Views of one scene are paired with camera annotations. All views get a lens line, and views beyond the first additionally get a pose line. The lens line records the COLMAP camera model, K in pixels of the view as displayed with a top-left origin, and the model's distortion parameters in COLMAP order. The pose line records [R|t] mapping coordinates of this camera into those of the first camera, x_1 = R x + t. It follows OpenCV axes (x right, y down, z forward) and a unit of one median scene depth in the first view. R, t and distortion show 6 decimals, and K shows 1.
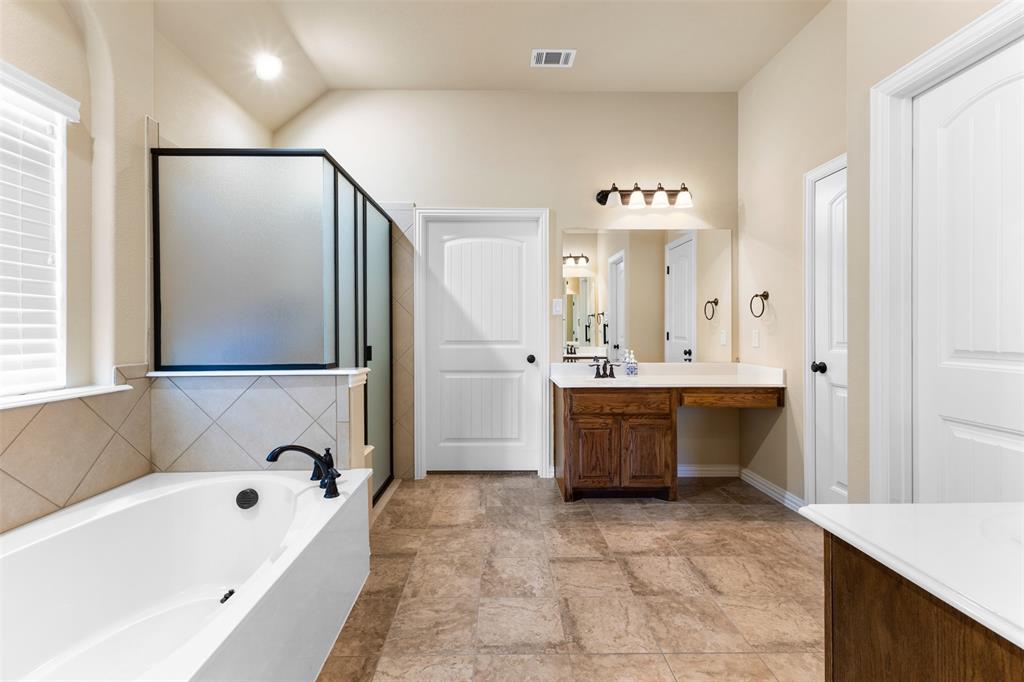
lens RADIAL K [[444.2, 0, 509.1], [0, 444.2, 332.4], [0, 0, 1]] dist [0.011037, -0.002361]
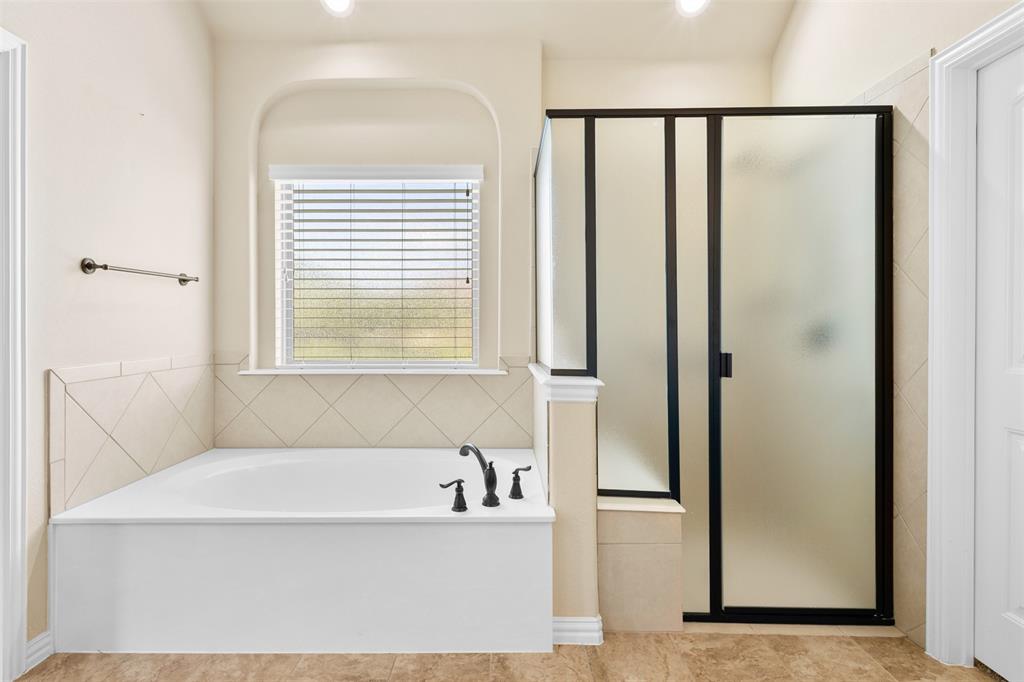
lens RADIAL K [[520.5, 0, 511.5], [0, 520.5, 335.3], [0, 0, 1]] dist [-0.001234, -0.001513]
pose [[-0.041020, 0.009860, -0.999110, 0.586137], [-0.008647, 0.999910, 0.010223, 0.000956], [0.999121, 0.009059, -0.040931, 1.028188]]
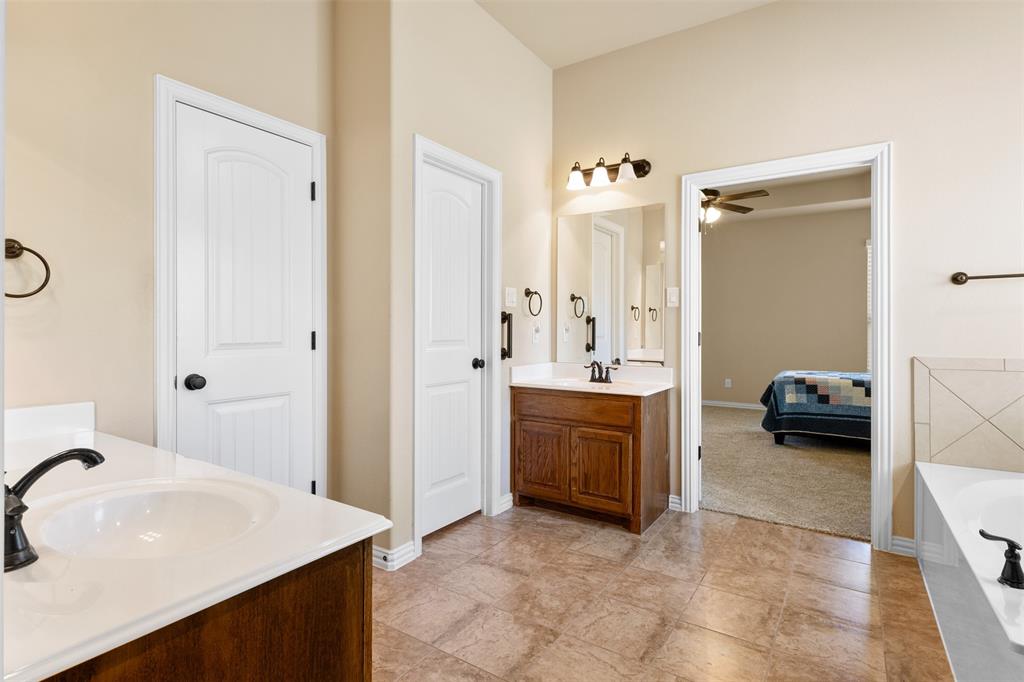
lens RADIAL K [[520.5, 0, 509.6], [0, 520.5, 333.5], [0, 0, 1]] dist [-0.001234, -0.001513]
pose [[-0.820723, -0.009744, 0.571243, -0.201620], [0.004279, 0.999722, 0.023201, -0.015817], [-0.571311, 0.021486, -0.820453, 1.825029]]
